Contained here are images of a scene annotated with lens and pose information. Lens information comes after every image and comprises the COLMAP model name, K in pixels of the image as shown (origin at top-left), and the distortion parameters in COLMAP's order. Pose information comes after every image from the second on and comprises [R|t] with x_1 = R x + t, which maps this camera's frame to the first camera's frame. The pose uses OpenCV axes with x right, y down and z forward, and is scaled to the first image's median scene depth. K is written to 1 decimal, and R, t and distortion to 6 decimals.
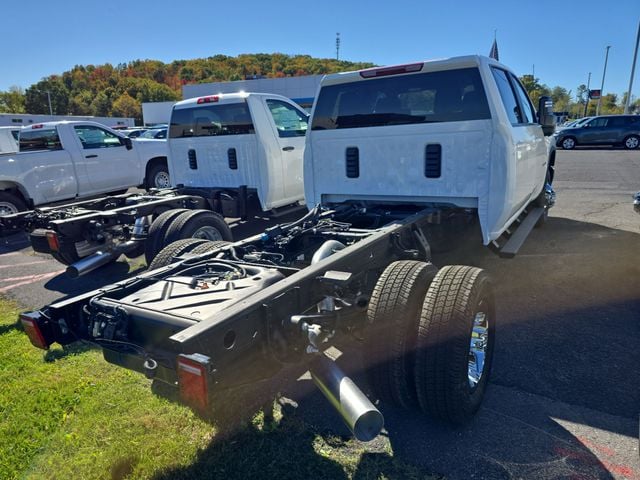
lens RADIAL K [[437.1, 0, 320.0], [0, 437.1, 240.0], [0, 0, 1]] dist [0.061343, -0.003979]
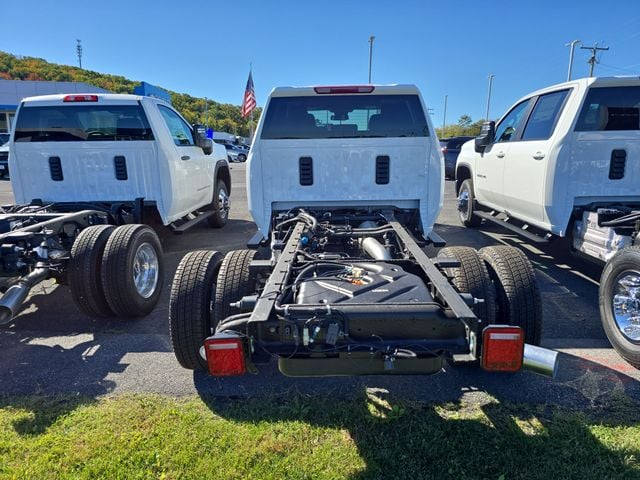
lens RADIAL K [[430.7, 0, 322.9], [0, 430.7, 238.0], [0, 0, 1]] dist [0.053506, -0.043630]
pose [[0.859907, -0.065709, 0.506204, -0.347774], [0.088622, 0.995838, -0.021278, 0.007932], [-0.502699, 0.063158, 0.862151, 0.076665]]
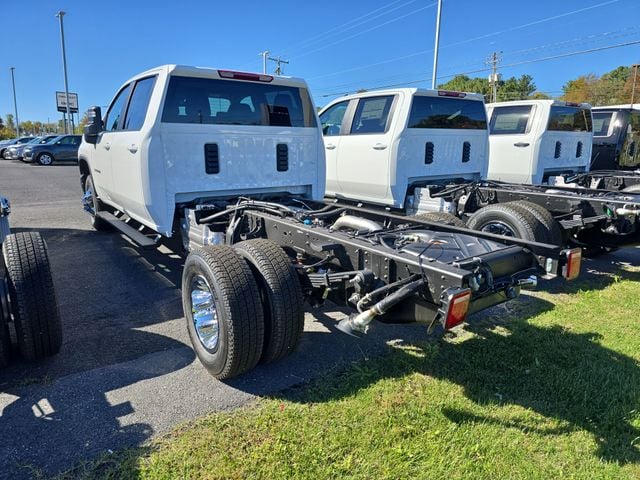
lens RADIAL K [[430.7, 0, 322.9], [0, 430.7, 238.0], [0, 0, 1]] dist [0.053506, -0.043630]
pose [[0.368960, -0.150823, 0.917126, -0.618911], [0.191550, 0.977903, 0.083757, -0.029326], [-0.909493, 0.144772, 0.389697, 0.340714]]
